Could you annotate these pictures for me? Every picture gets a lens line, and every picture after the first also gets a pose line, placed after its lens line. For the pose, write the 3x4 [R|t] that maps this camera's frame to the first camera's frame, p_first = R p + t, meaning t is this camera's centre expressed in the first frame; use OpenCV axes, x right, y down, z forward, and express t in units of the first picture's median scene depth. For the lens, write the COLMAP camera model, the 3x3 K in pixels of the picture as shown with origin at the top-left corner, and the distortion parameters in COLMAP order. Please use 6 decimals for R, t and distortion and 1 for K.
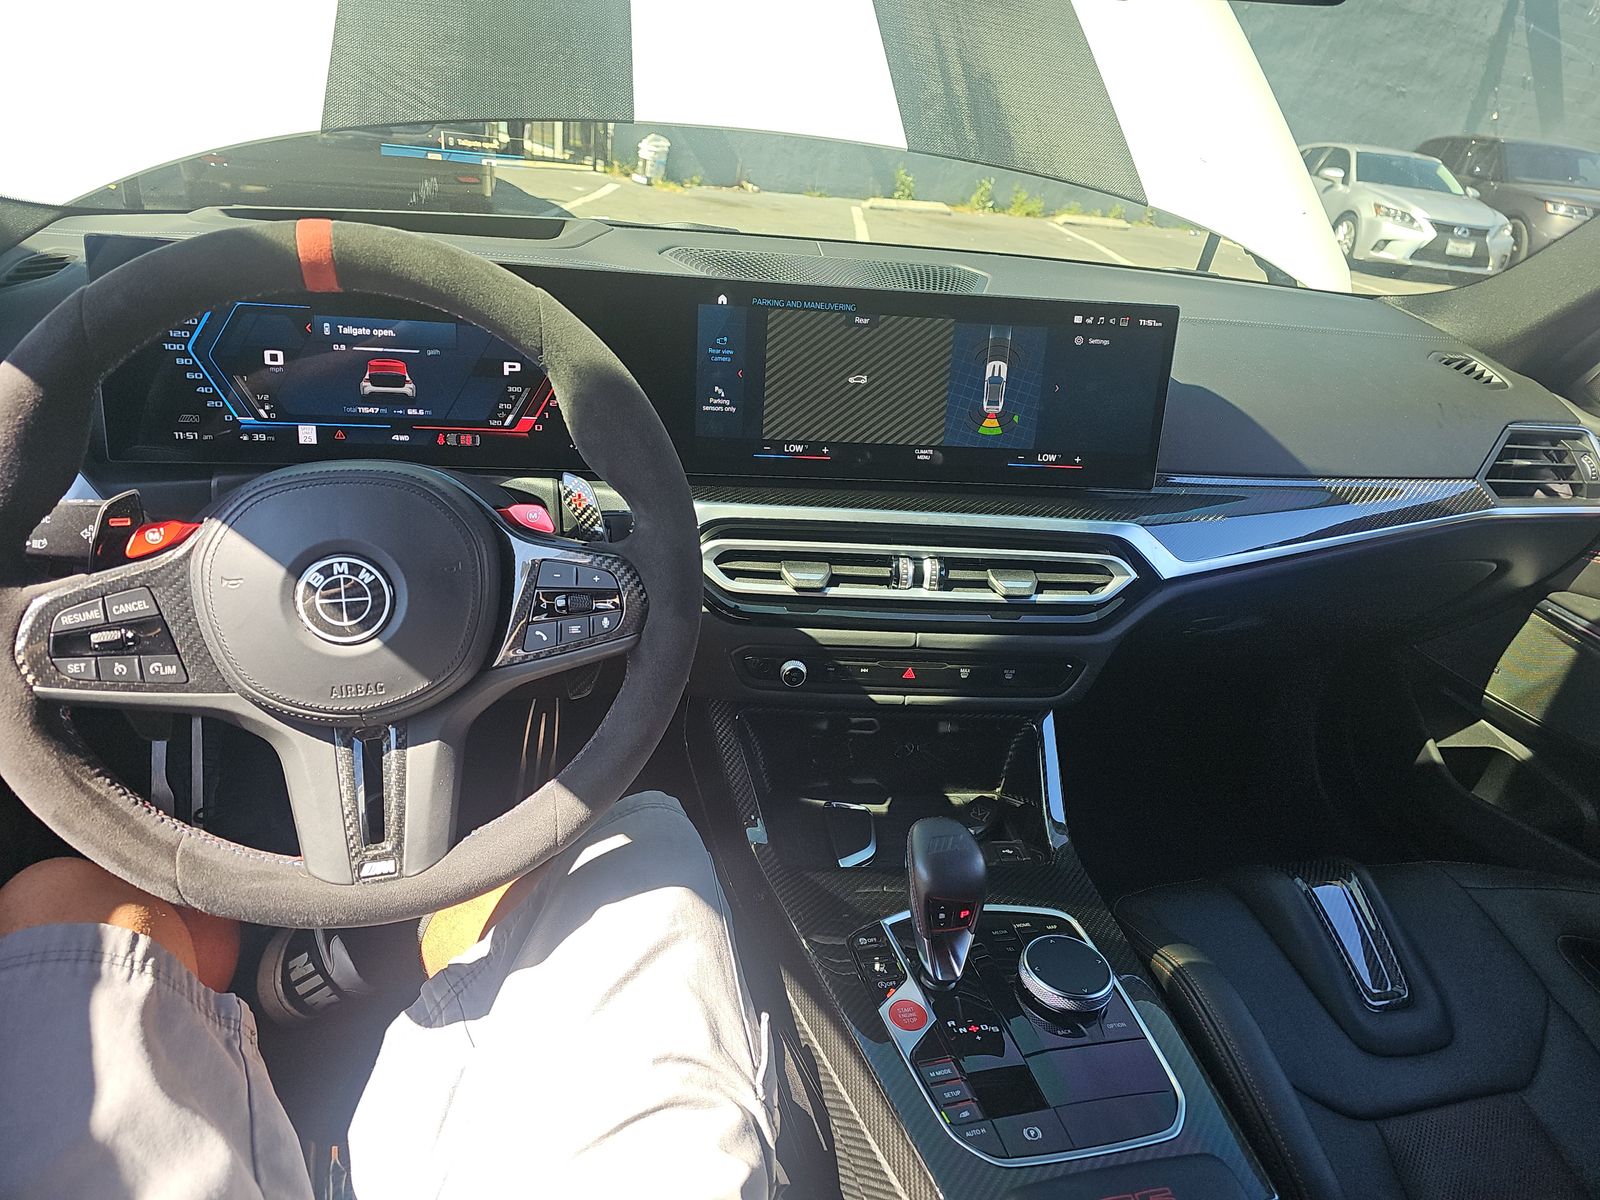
lens RADIAL K [[1001.4, 0, 796.8], [0, 1001.4, 588.7], [0, 0, 1]] dist [0.027680, -0.032383]
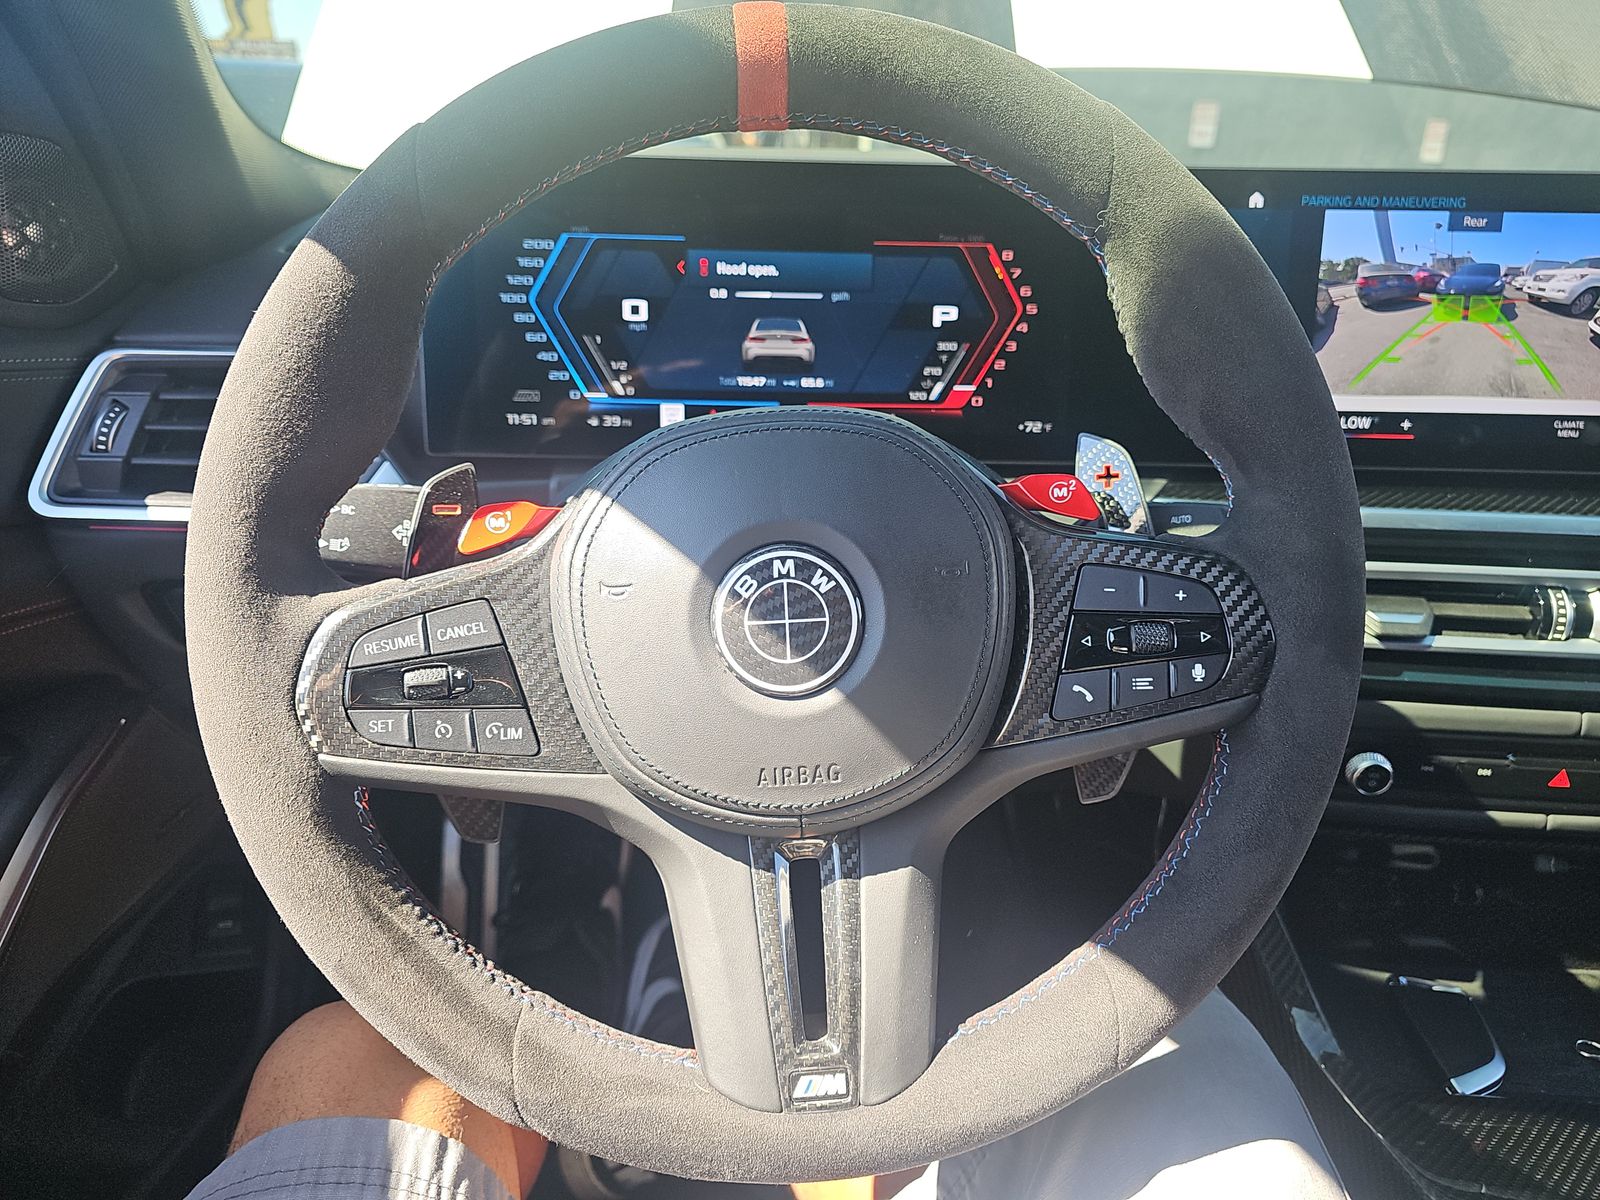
lens RADIAL K [[1015.4, 0, 800.0], [0, 1015.4, 600.0], [0, 0, 1]] dist [0.029216, -0.039057]
pose [[0.975387, -0.003579, -0.220471, -0.300224], [-0.013545, 0.997007, -0.076111, 0.042355], [0.220084, 0.077224, 0.972419, 0.405902]]
